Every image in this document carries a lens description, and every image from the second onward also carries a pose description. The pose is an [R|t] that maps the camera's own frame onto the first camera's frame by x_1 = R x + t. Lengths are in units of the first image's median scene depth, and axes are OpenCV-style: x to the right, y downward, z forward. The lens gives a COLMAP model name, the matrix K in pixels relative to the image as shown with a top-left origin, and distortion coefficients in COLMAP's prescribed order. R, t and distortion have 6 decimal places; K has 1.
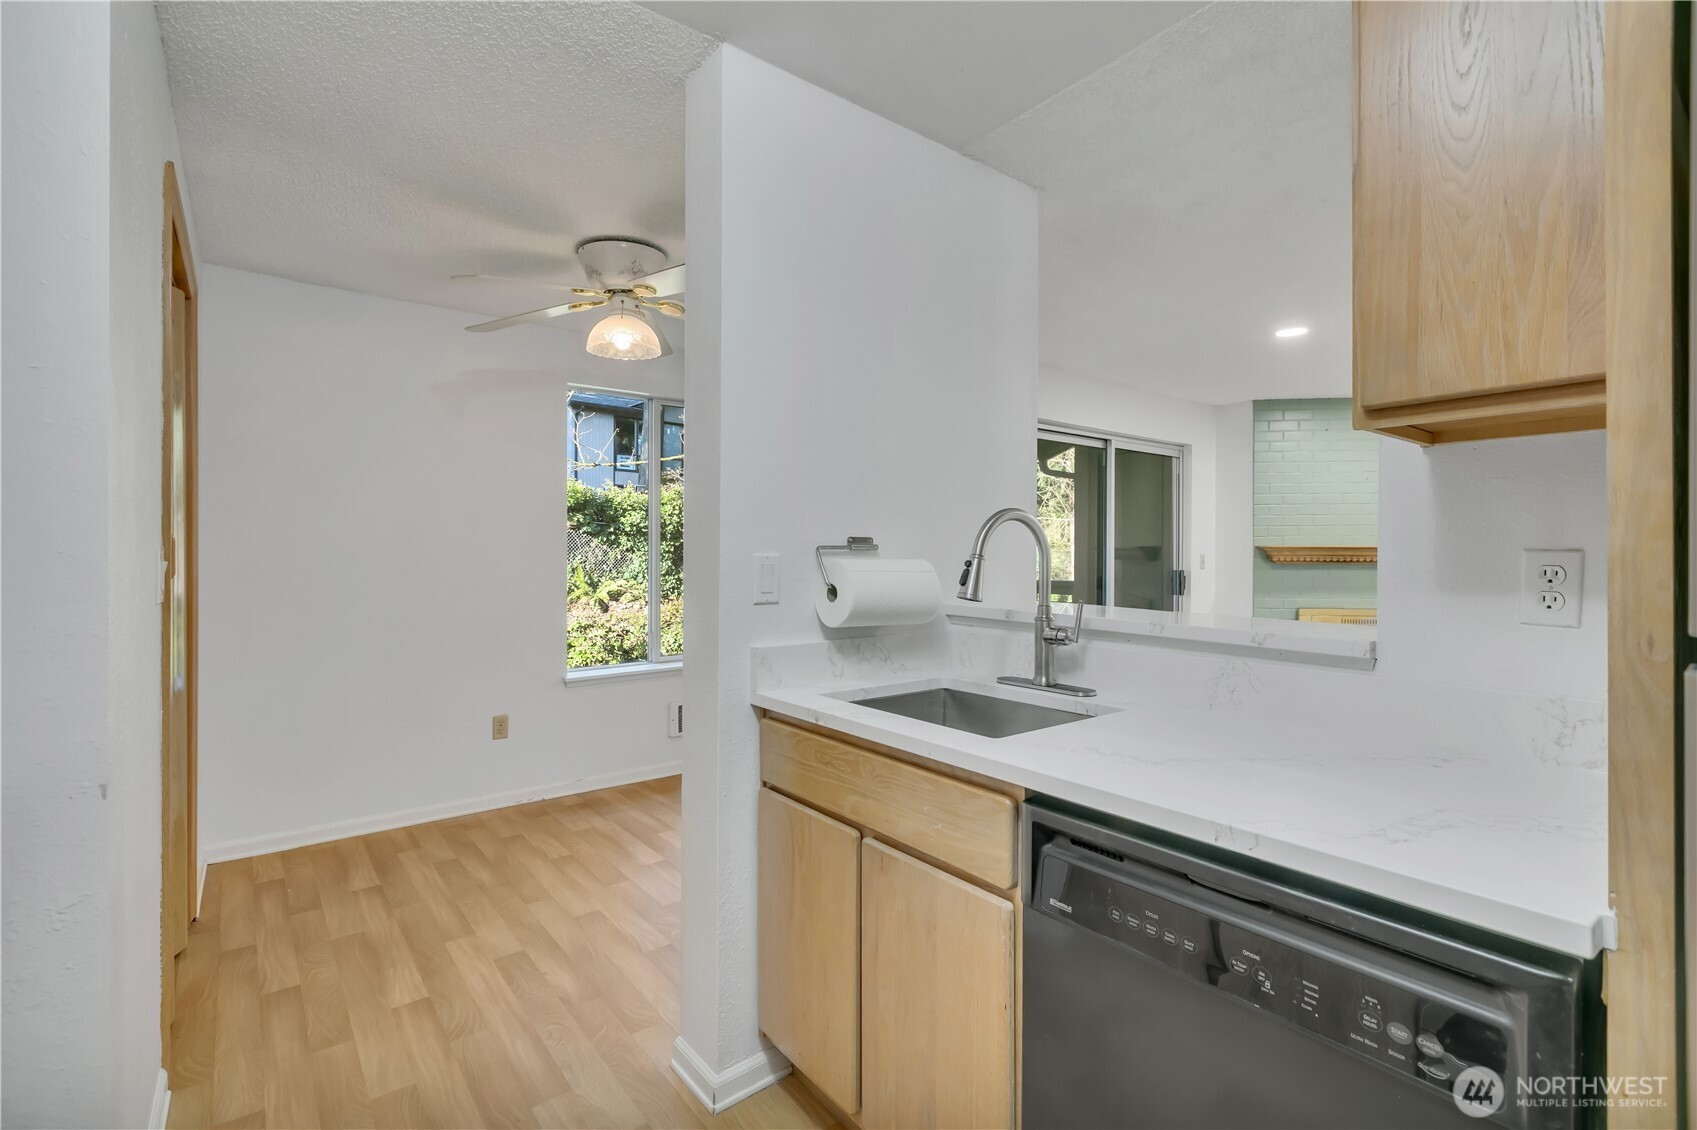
lens RADIAL K [[742.5, 0, 848.5], [0, 742.5, 565.0], [0, 0, 1]] dist [-0.004057, -0.000175]
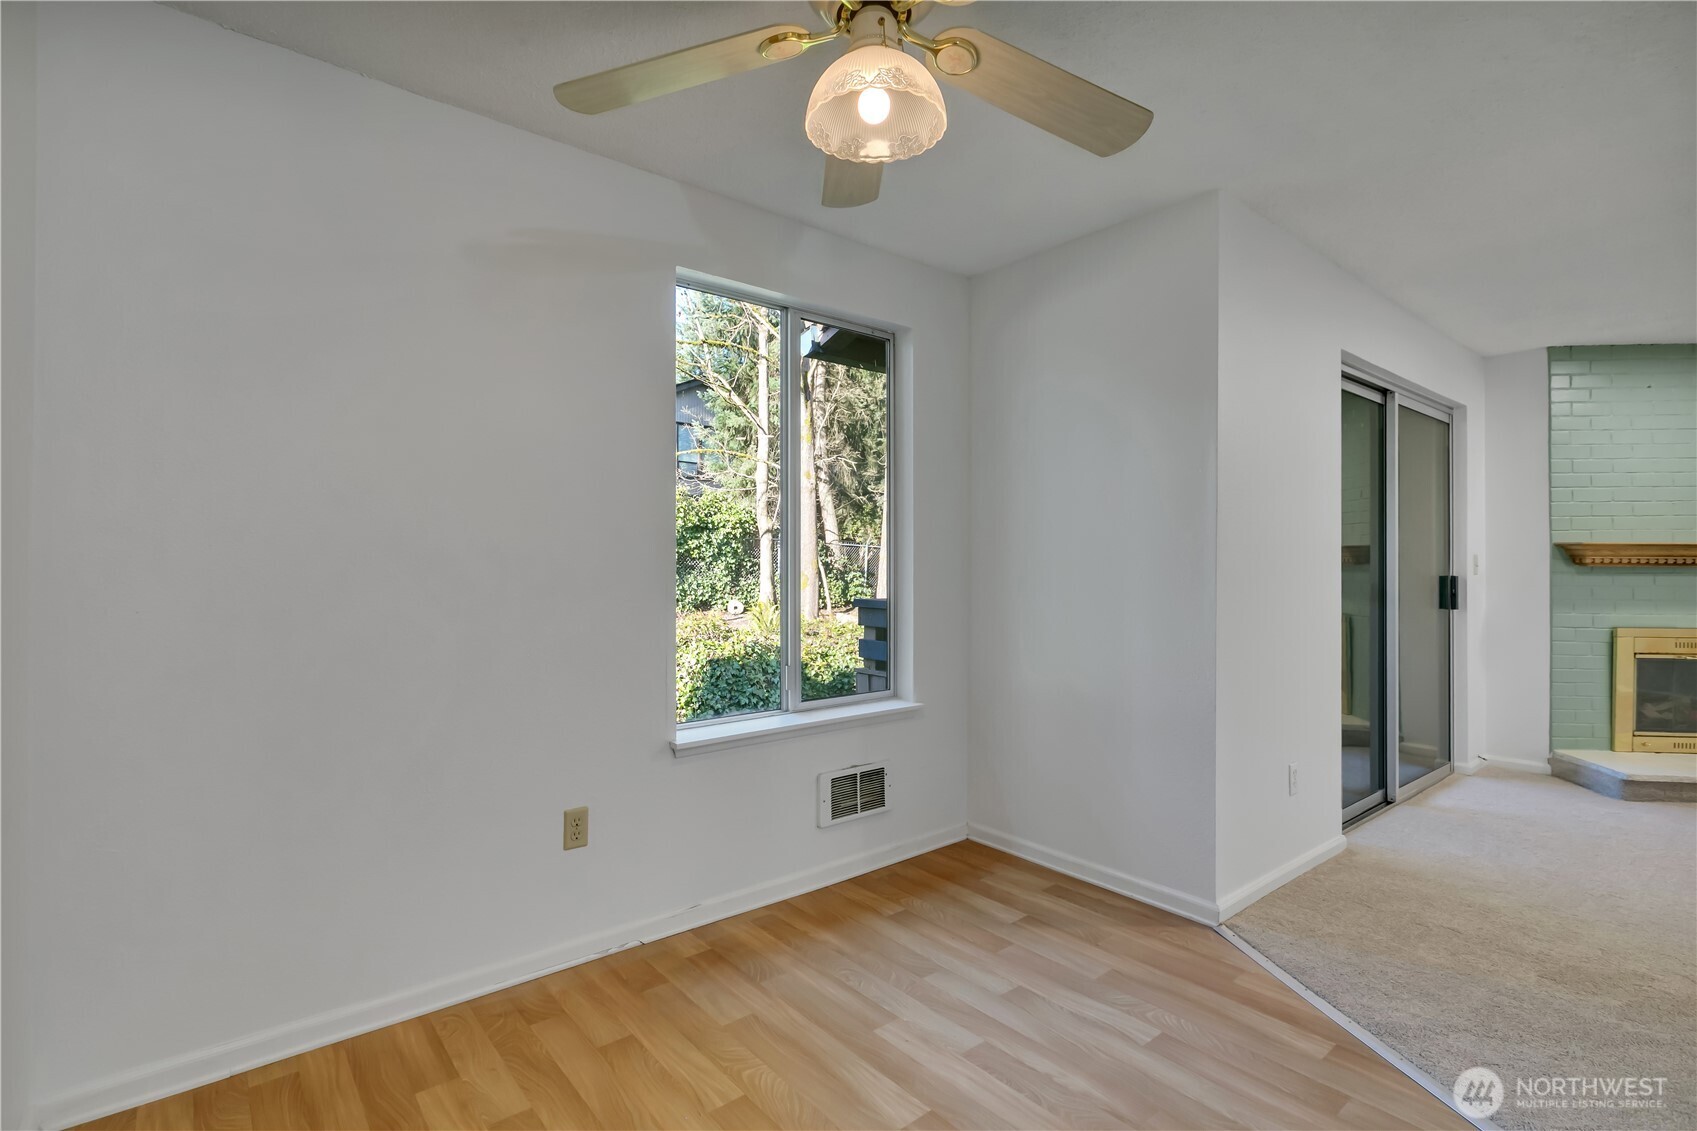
lens RADIAL K [[783.3, 0, 849.8], [0, 783.3, 559.6], [0, 0, 1]] dist [-0.000142, -0.000217]
pose [[0.999902, 0.002438, 0.013788, -0.215121], [-0.002134, 0.999756, -0.021966, 0.012688], [-0.013838, 0.021934, 0.999664, 0.299258]]
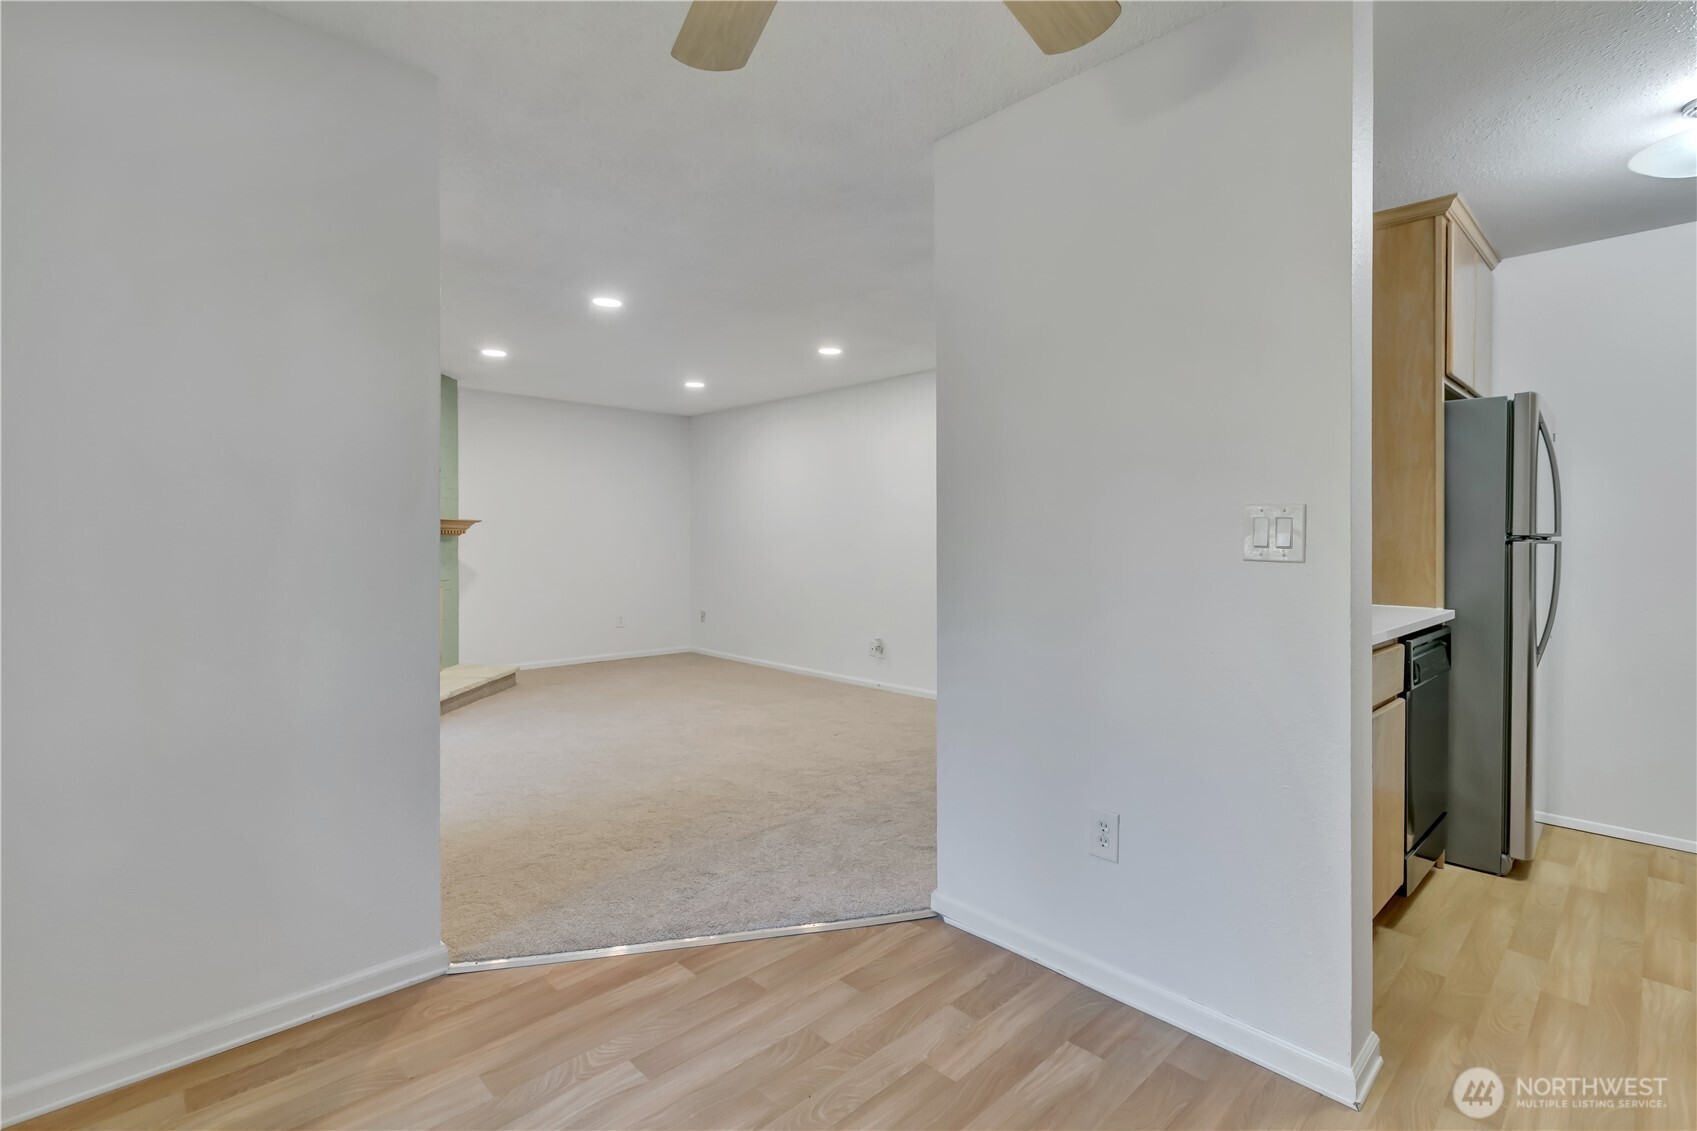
lens RADIAL K [[797.0, 0, 849.3], [0, 797.0, 540.1], [0, 0, 1]] dist [-0.001448, -0.000627]
pose [[-0.092766, -0.000772, 0.995688, -0.446569], [0.017453, 0.999845, 0.002402, 0.012461], [-0.995535, 0.017600, -0.092739, 0.688591]]
